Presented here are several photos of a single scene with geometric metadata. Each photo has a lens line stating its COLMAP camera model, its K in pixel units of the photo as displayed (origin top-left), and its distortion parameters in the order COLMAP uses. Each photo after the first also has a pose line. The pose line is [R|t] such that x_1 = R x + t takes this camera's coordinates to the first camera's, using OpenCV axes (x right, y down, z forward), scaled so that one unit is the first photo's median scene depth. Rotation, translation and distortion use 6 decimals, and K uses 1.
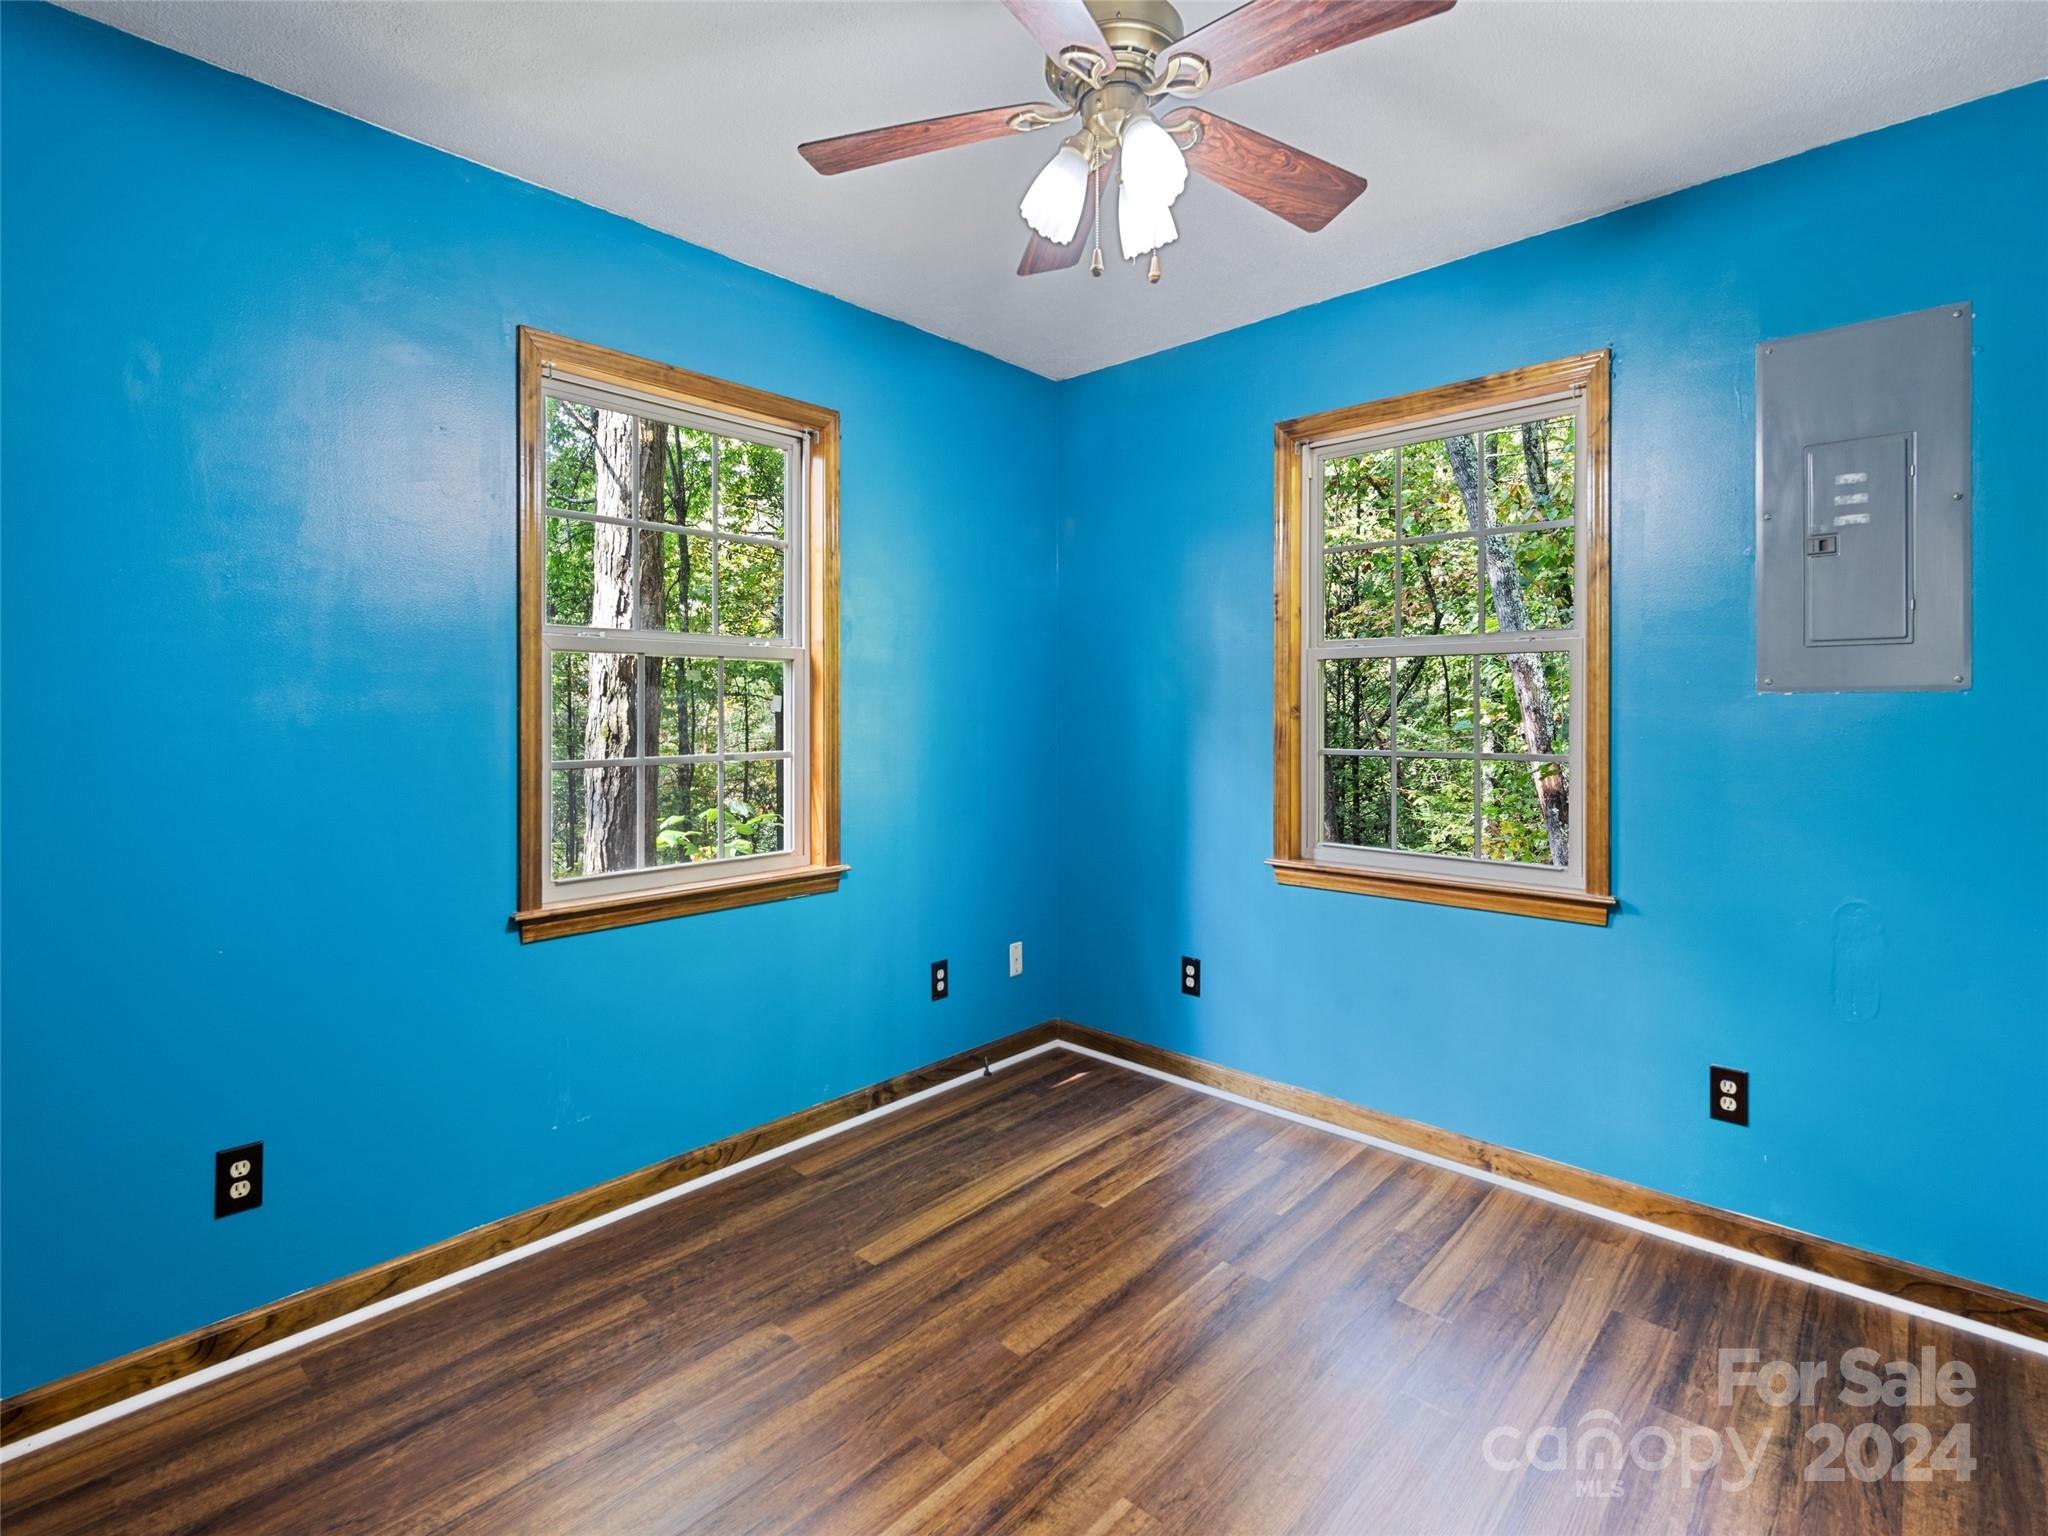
lens RADIAL K [[964.1, 0, 1036.8], [0, 964.1, 701.9], [0, 0, 1]] dist [0.000152, 0.000182]
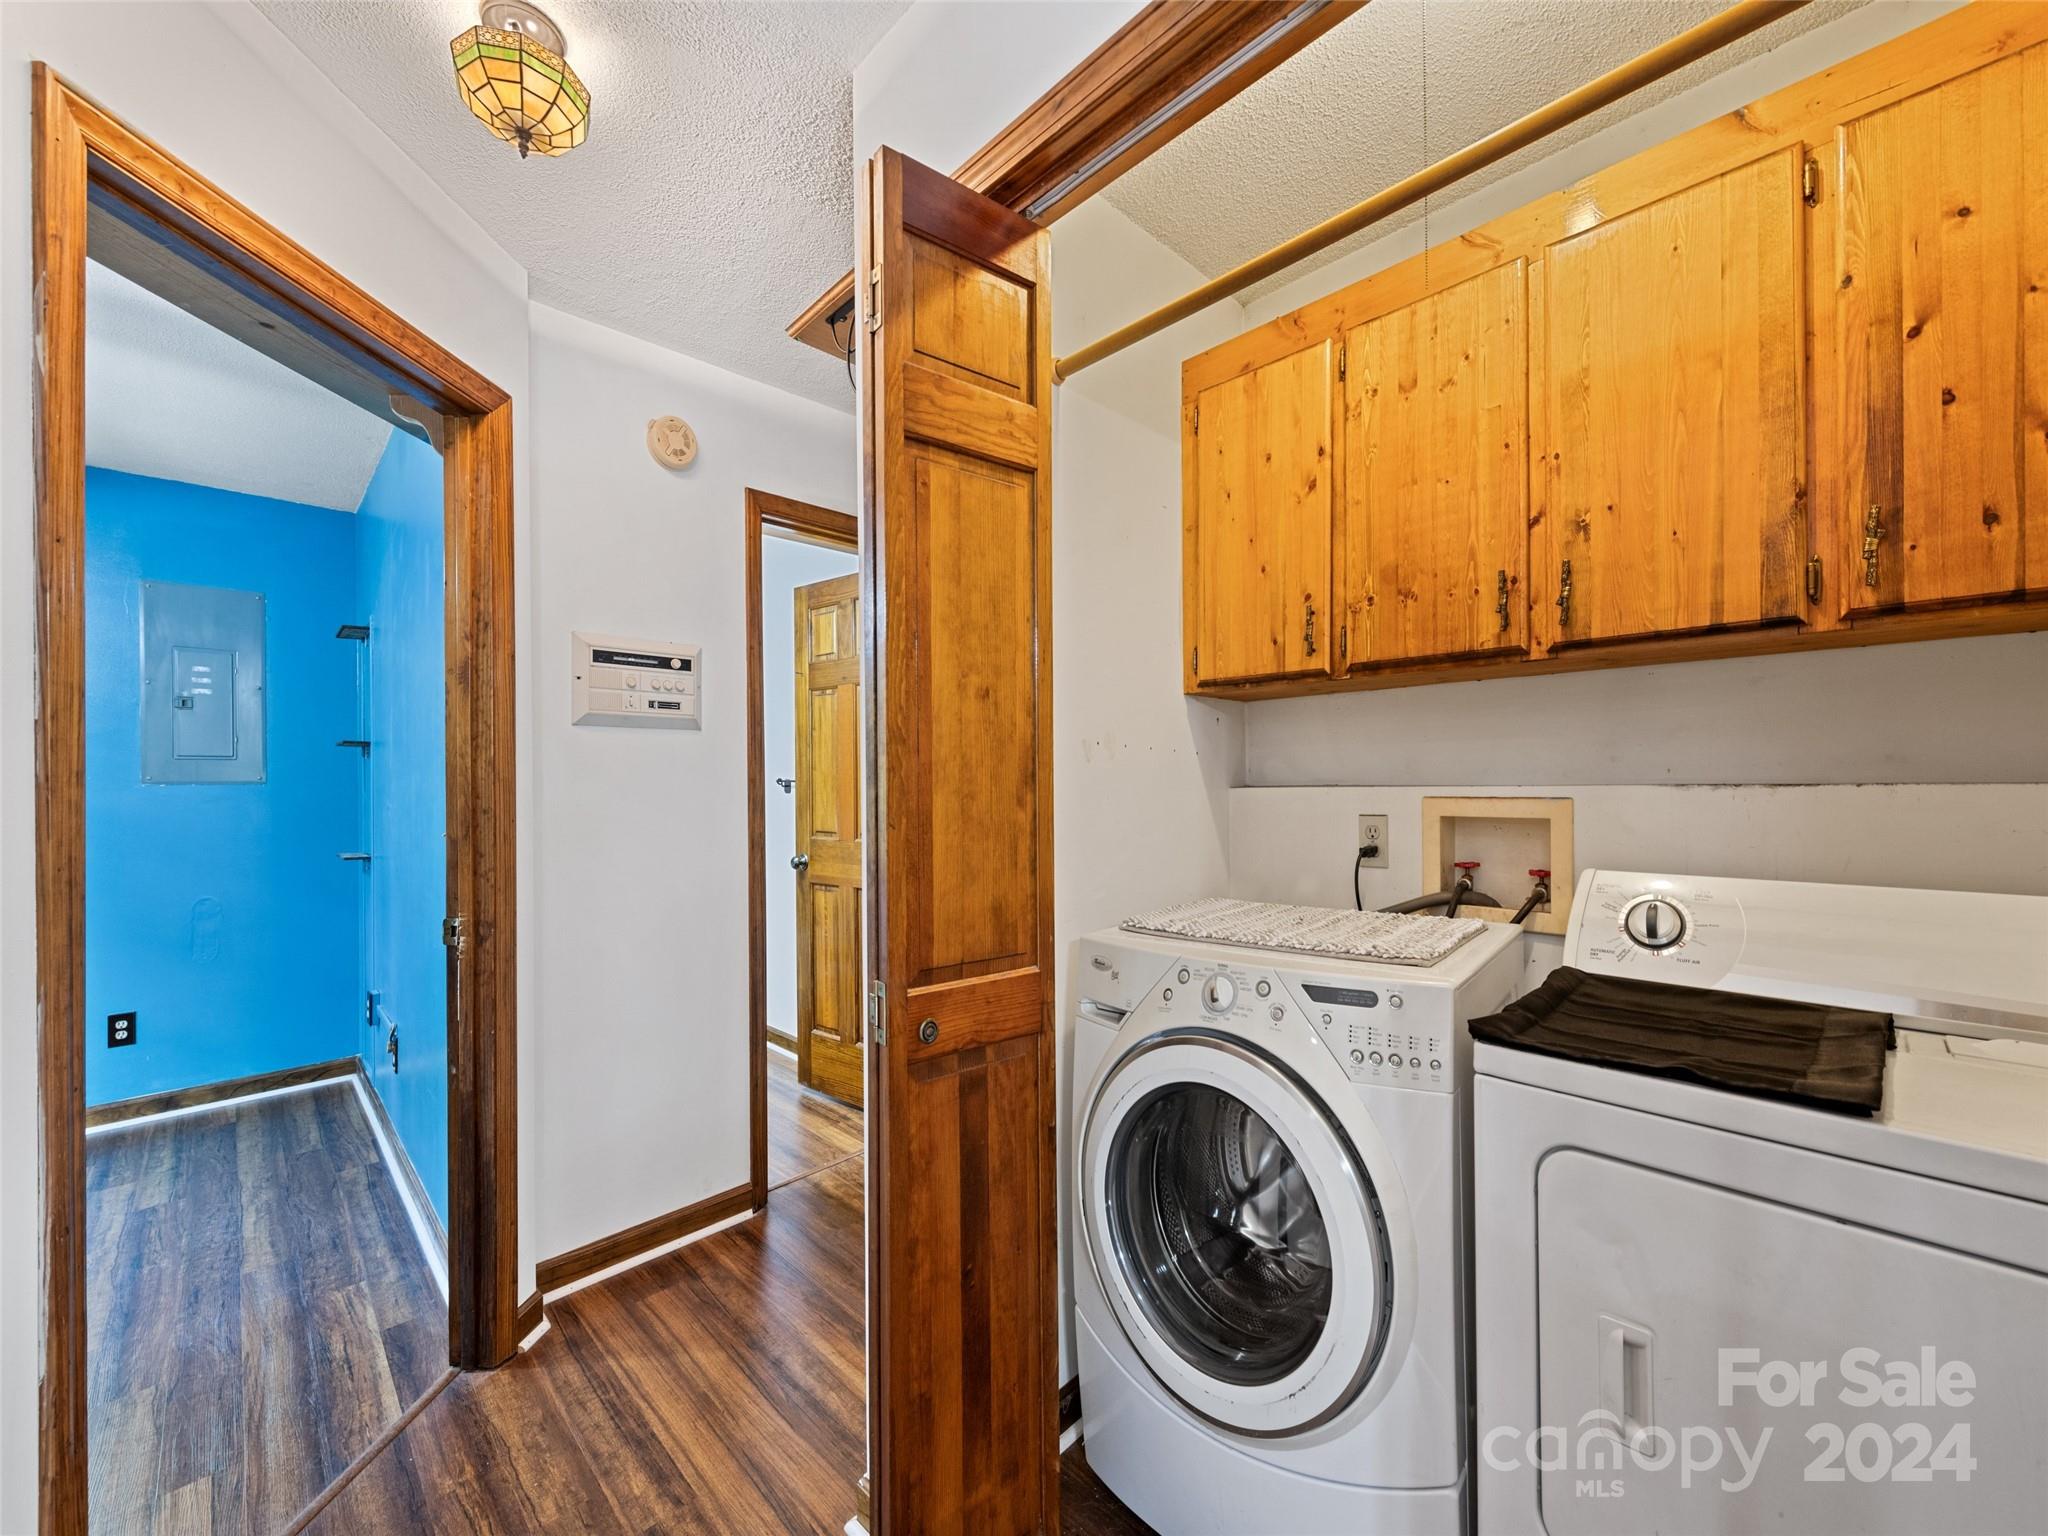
lens RADIAL K [[809.3, 0, 1017.2], [0, 809.3, 779.1], [0, 0, 1]] dist [0.005624, -0.001288]
pose [[0.073111, 0.003497, 0.997318, -0.590505], [0.008642, 0.999954, -0.004140, -0.001008], [-0.997286, 0.008921, 0.073078, -0.667006]]
